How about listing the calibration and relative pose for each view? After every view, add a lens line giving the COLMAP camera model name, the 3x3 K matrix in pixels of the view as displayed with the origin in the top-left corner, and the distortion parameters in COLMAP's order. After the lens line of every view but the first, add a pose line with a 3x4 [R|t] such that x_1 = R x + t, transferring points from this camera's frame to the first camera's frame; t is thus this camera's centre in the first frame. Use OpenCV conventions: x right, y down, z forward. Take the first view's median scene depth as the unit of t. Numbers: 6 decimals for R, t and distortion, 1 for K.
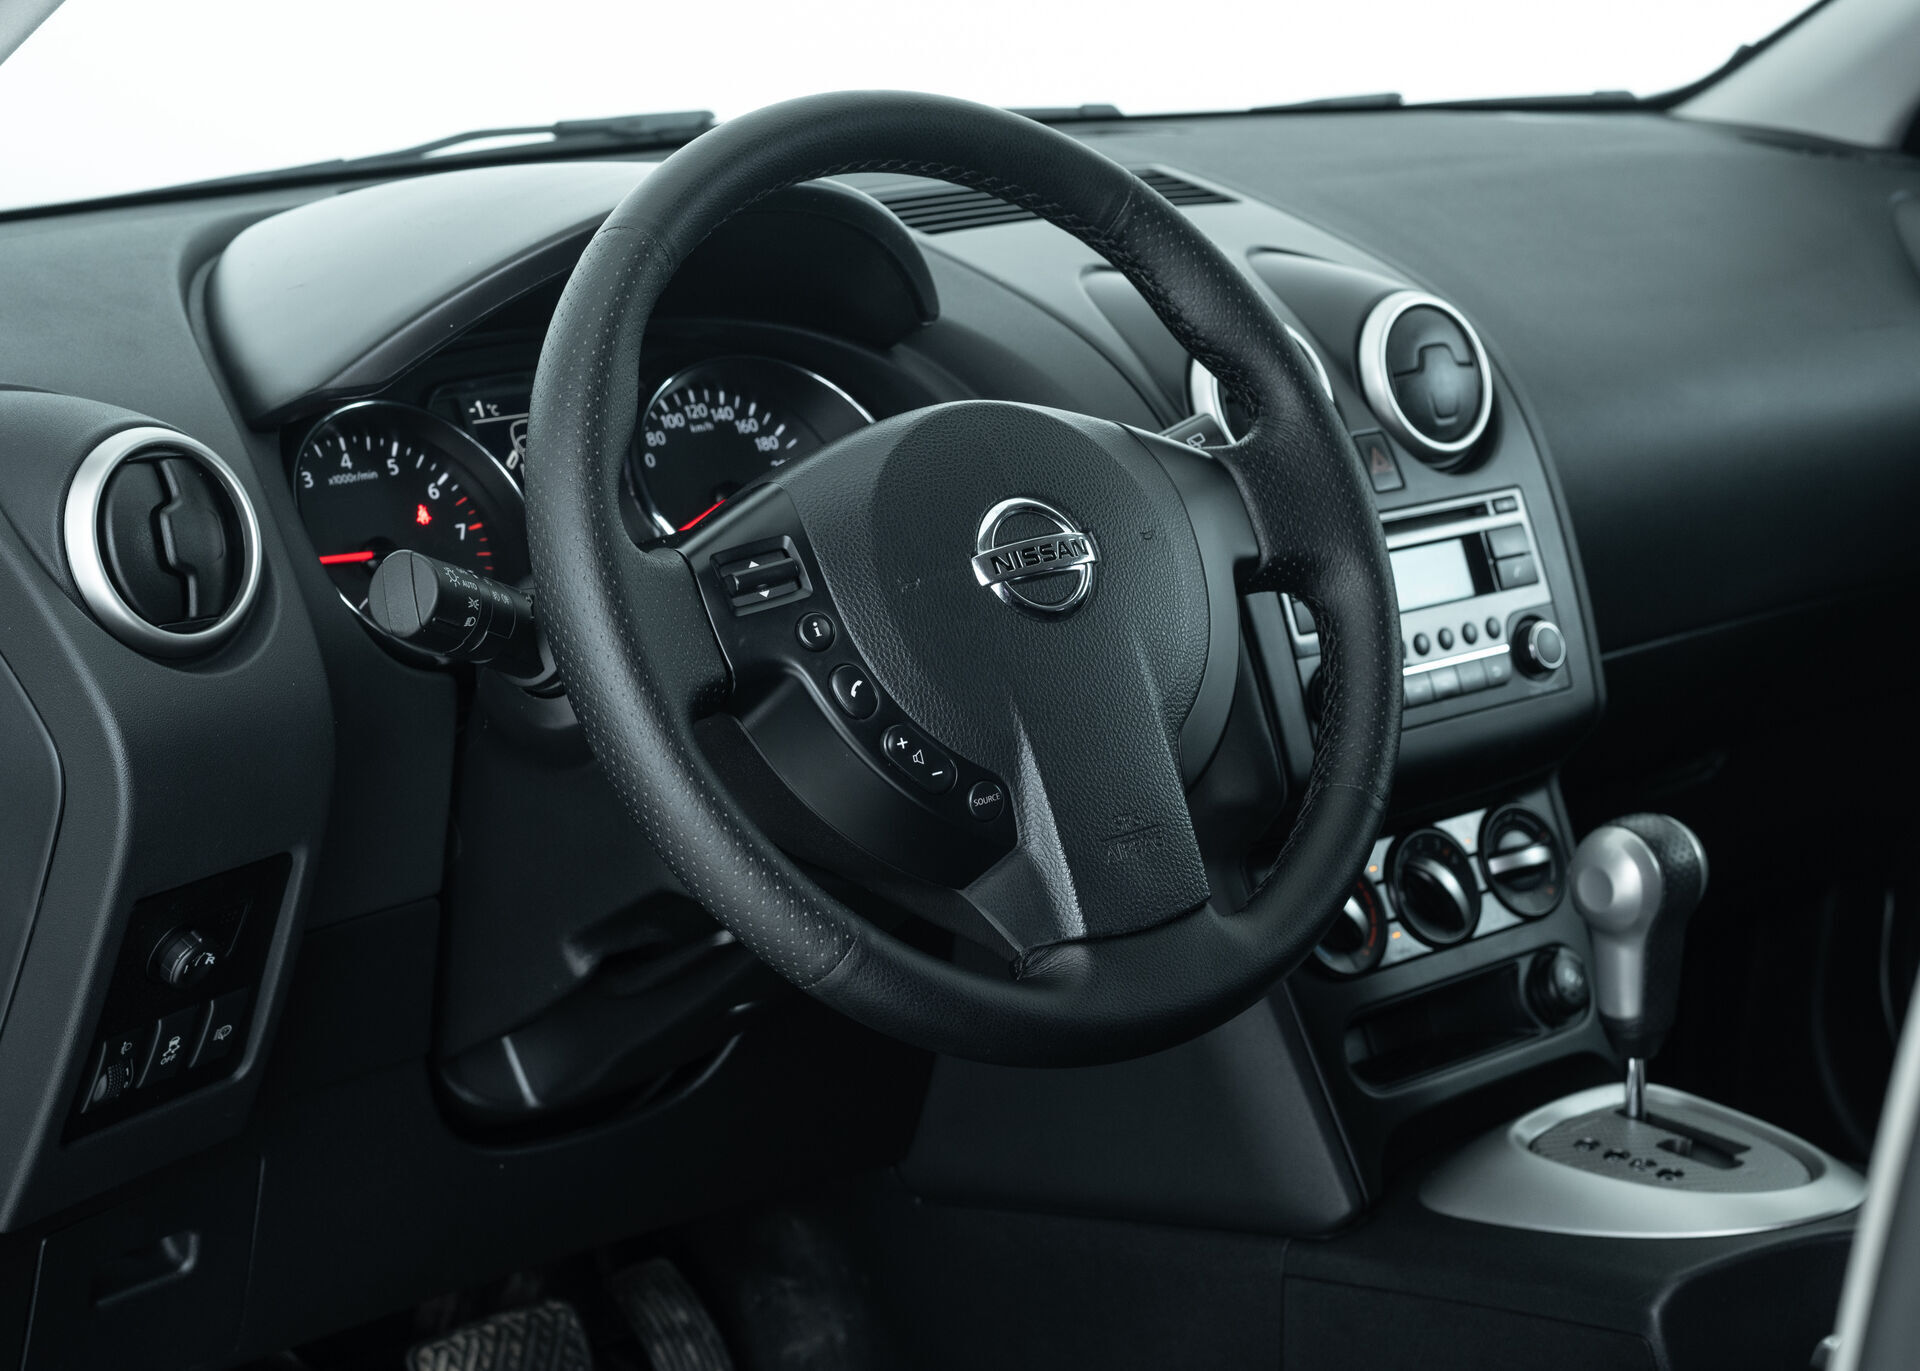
lens RADIAL K [[3381.6, 0, 1023.2], [0, 3381.6, 730.7], [0, 0, 1]] dist [-0.097842, -0.137145]
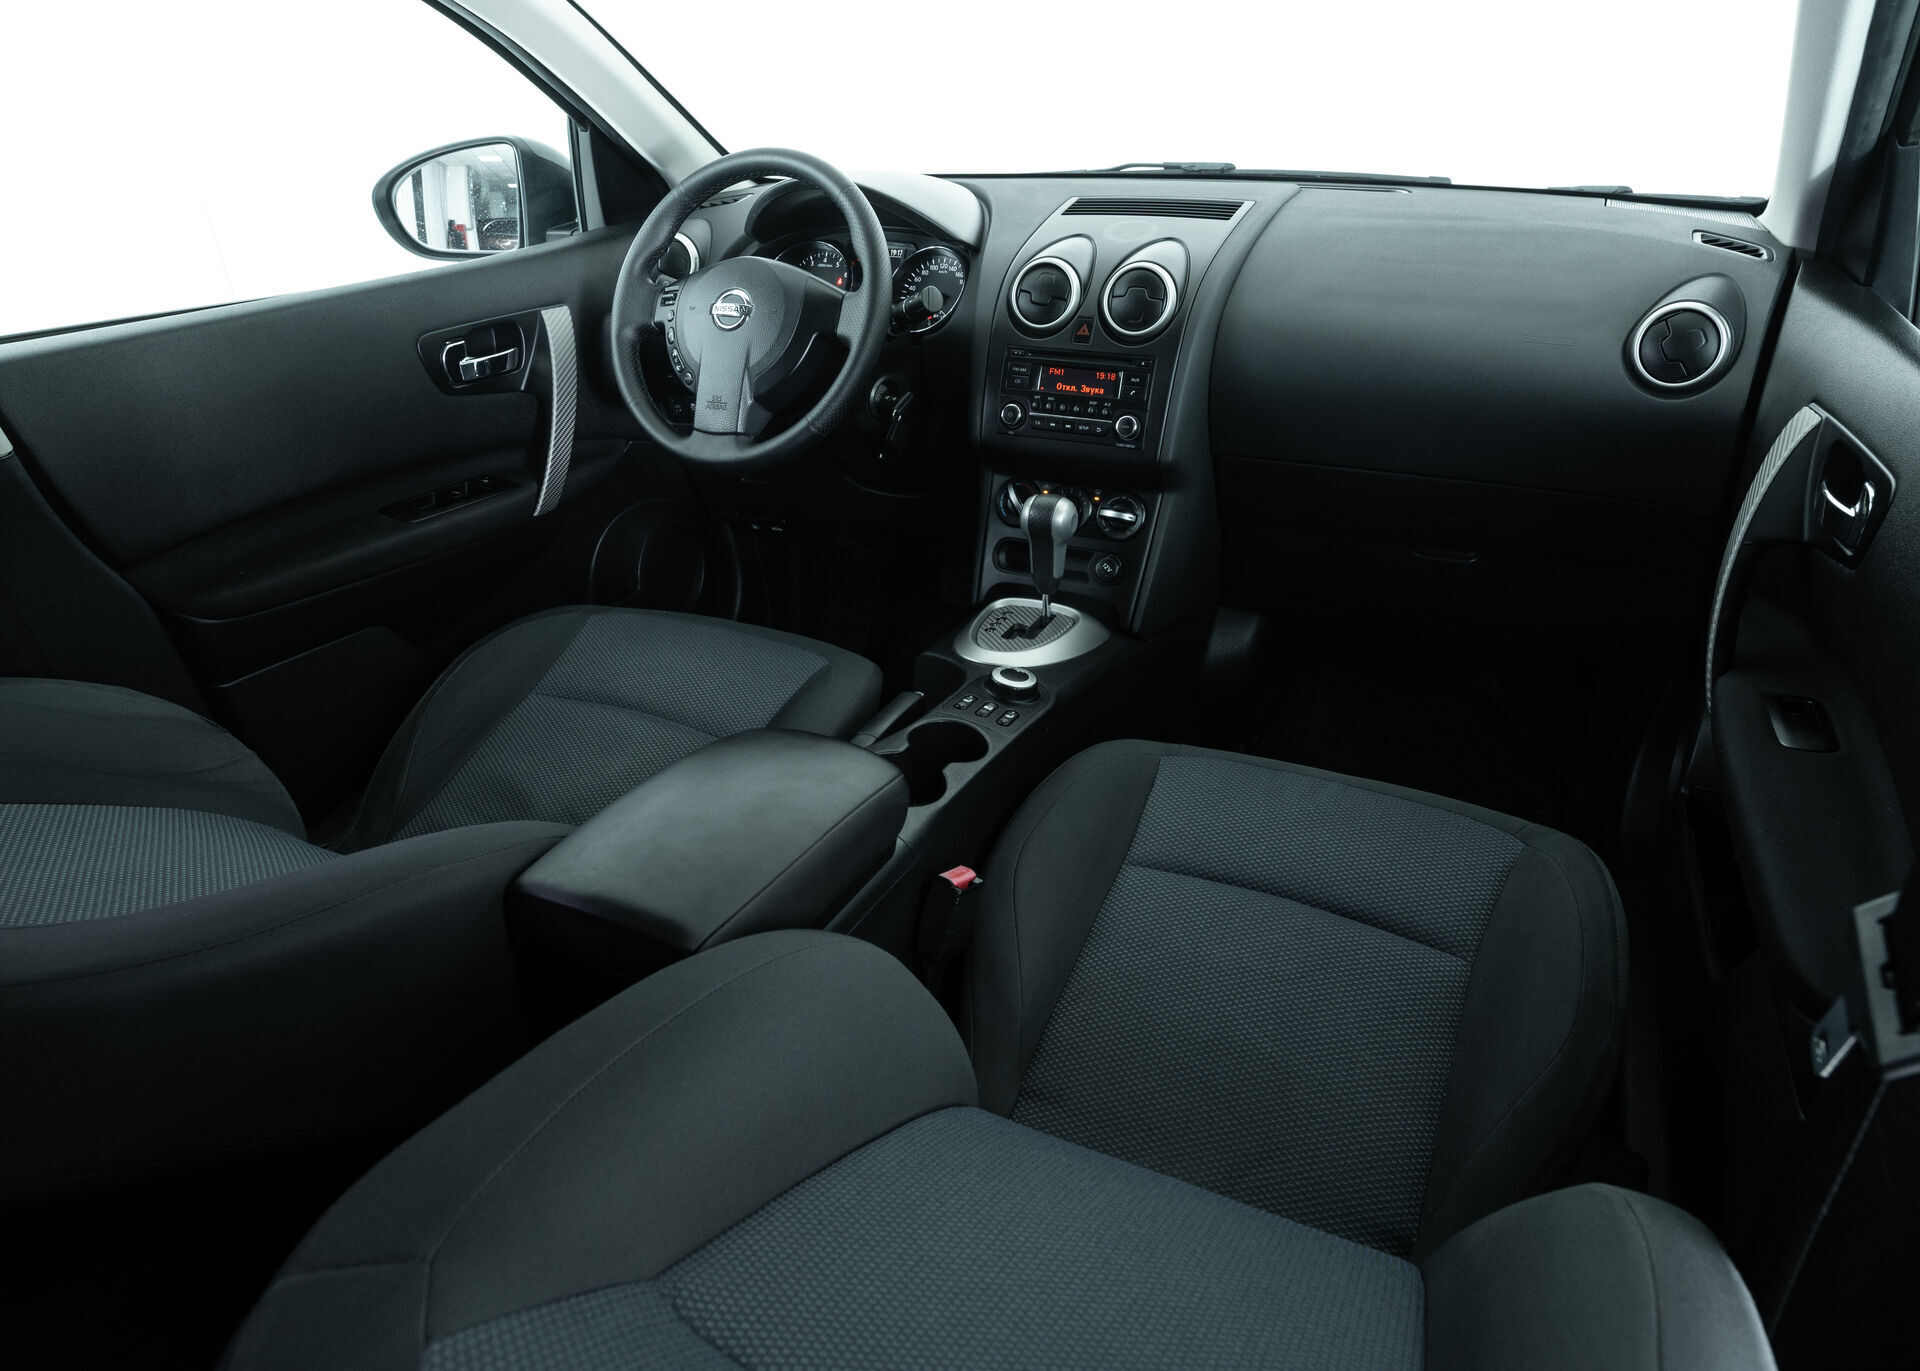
lens RADIAL K [[1206.4, 0, 960.0], [0, 1206.4, 685.5], [0, 0, 1]] dist [-0.022975, 0.001767]
pose [[0.379262, 0.427409, -0.820659, 0.907566], [-0.213927, 0.903396, 0.371634, -0.154825], [0.900220, 0.034614, 0.434058, 0.568186]]
